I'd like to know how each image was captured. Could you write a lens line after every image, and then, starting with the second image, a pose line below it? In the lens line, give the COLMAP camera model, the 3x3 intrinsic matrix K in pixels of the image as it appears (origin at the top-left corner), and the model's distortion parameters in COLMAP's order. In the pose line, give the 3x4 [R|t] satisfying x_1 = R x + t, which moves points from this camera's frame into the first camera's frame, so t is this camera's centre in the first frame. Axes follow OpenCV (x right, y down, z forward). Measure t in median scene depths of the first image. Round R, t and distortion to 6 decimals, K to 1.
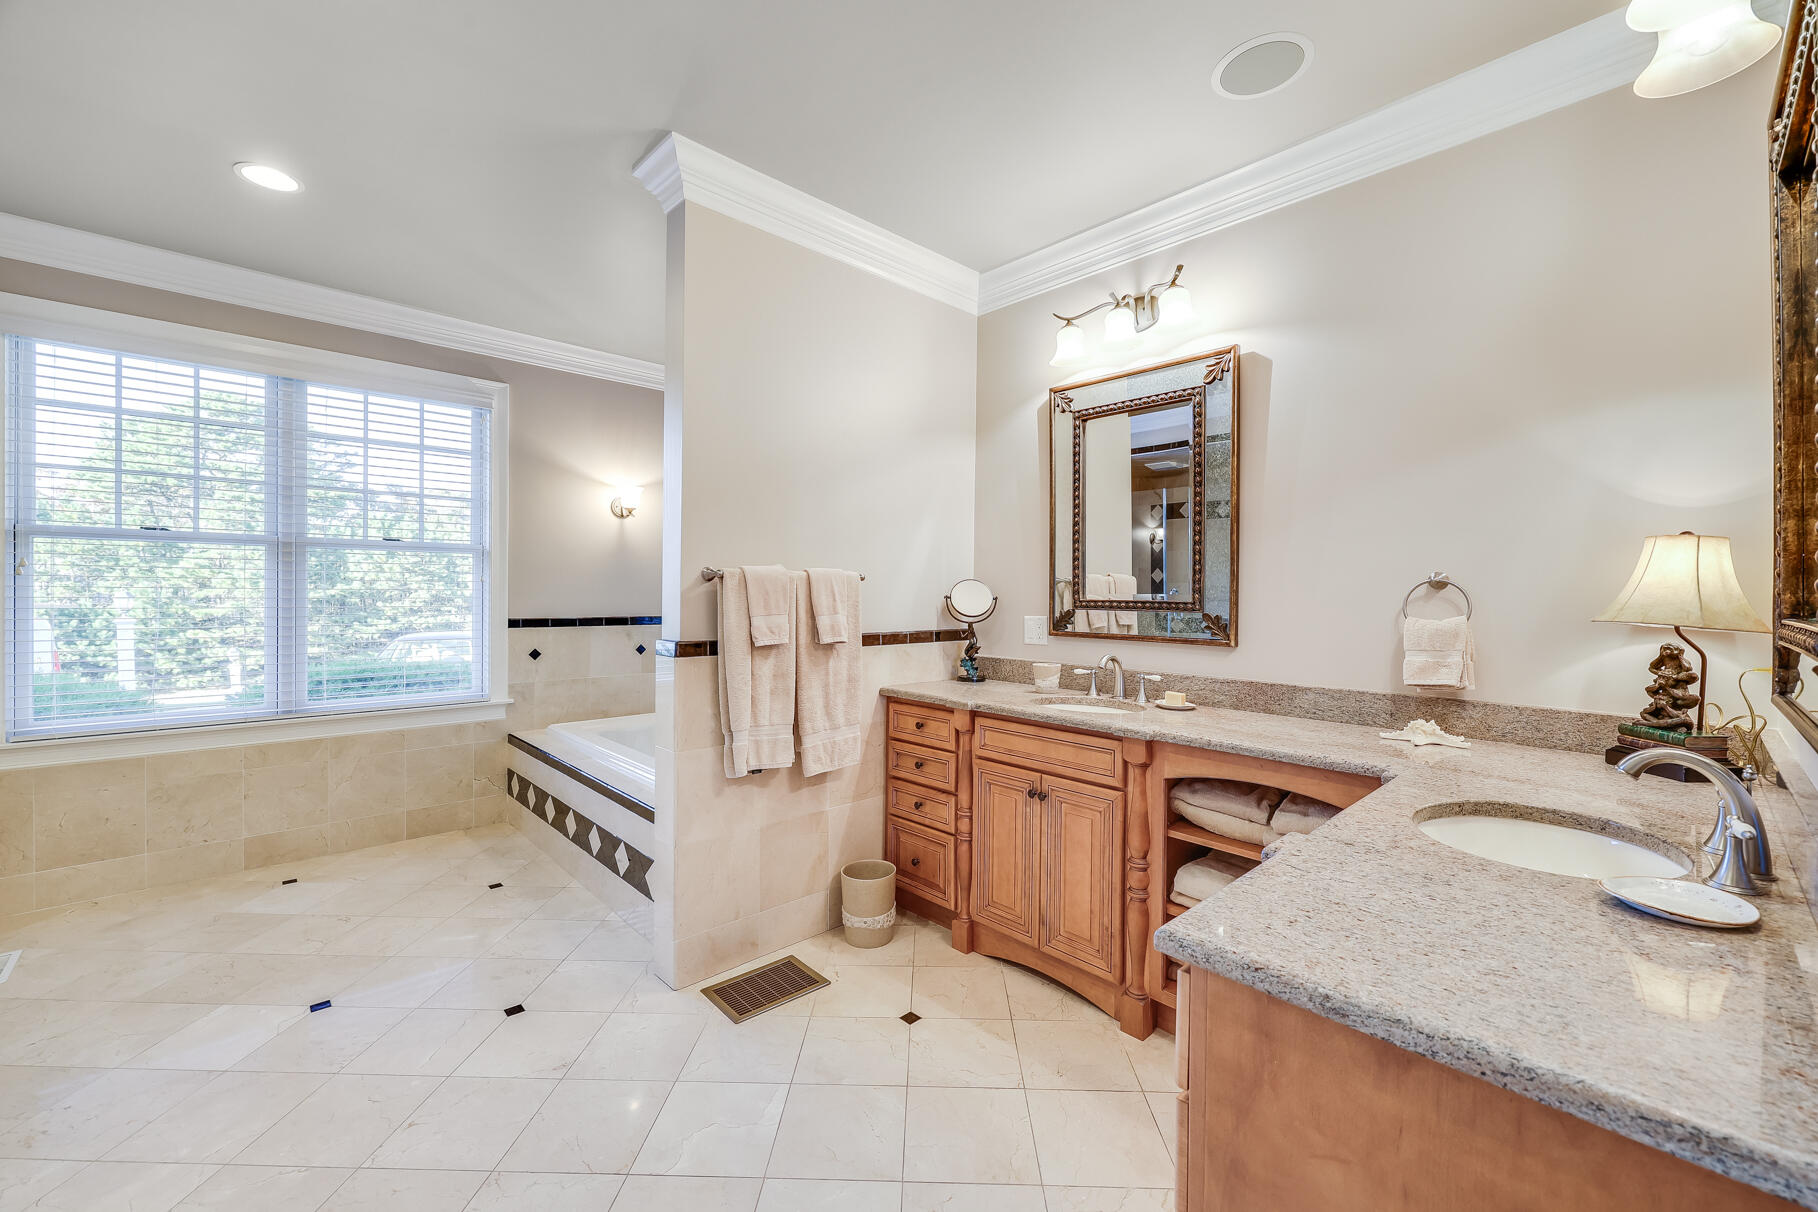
lens RADIAL K [[732.2, 0, 915.1], [0, 732.2, 598.9], [0, 0, 1]] dist [-0.000702, 0.000402]
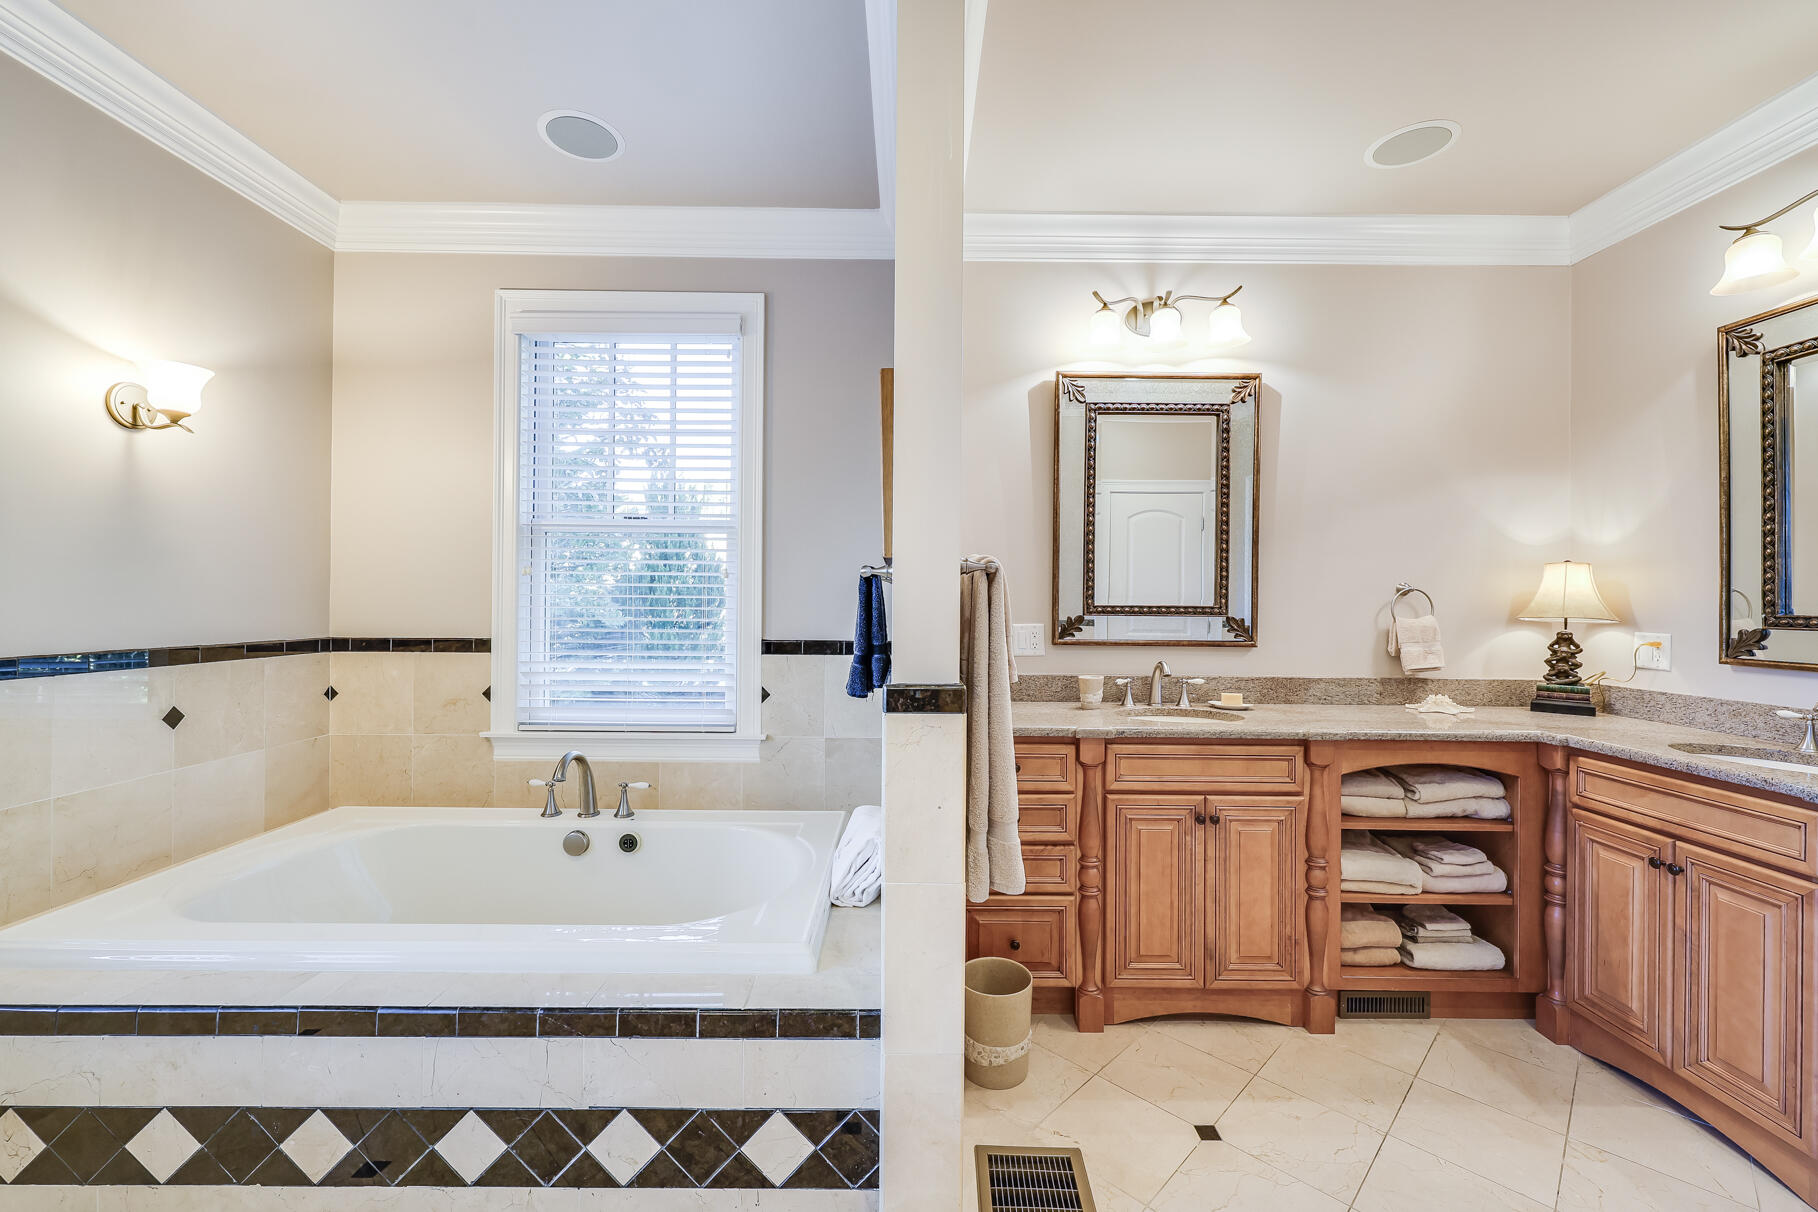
lens RADIAL K [[732.2, 0, 912.1], [0, 732.2, 603.3], [0, 0, 1]] dist [-0.000702, 0.000402]
pose [[0.686823, -0.004772, 0.726809, -0.699738], [0.004214, 0.999988, 0.002583, -0.005430], [-0.726812, 0.001289, 0.686835, 0.599145]]
